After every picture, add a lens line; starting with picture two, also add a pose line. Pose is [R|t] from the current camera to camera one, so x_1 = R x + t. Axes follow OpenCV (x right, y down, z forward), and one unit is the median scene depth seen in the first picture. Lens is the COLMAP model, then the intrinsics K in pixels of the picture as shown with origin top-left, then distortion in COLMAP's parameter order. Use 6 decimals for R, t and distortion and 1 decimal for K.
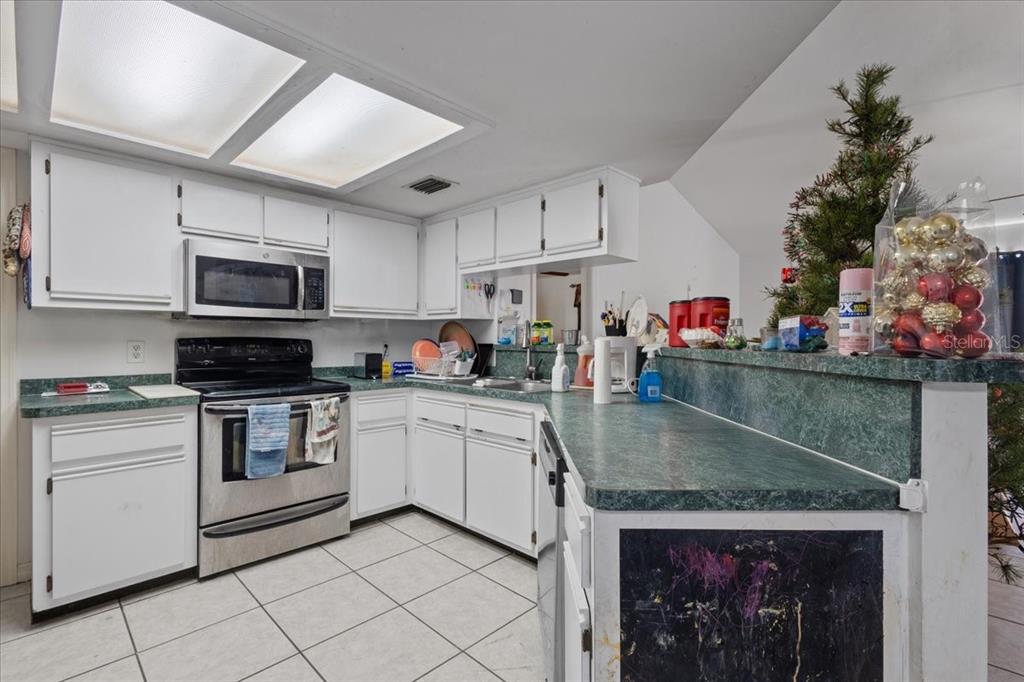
lens RADIAL K [[468.5, 0, 512.0], [0, 468.5, 341.0], [0, 0, 1]] dist [0.002431, 0.000212]
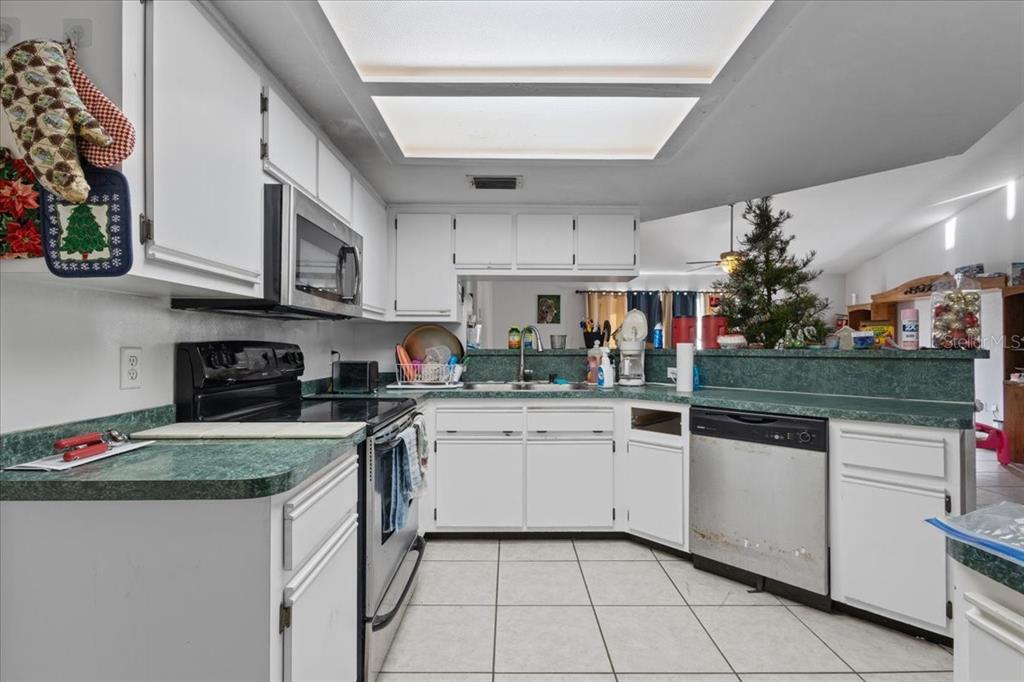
lens RADIAL K [[462.2, 0, 514.1], [0, 462.2, 343.8], [0, 0, 1]] dist [0.000306, 0.000045]
pose [[0.712185, -0.001235, 0.701990, -0.806936], [0.006696, 0.999965, -0.005034, 0.001827], [-0.701960, 0.008286, 0.712169, 0.306562]]
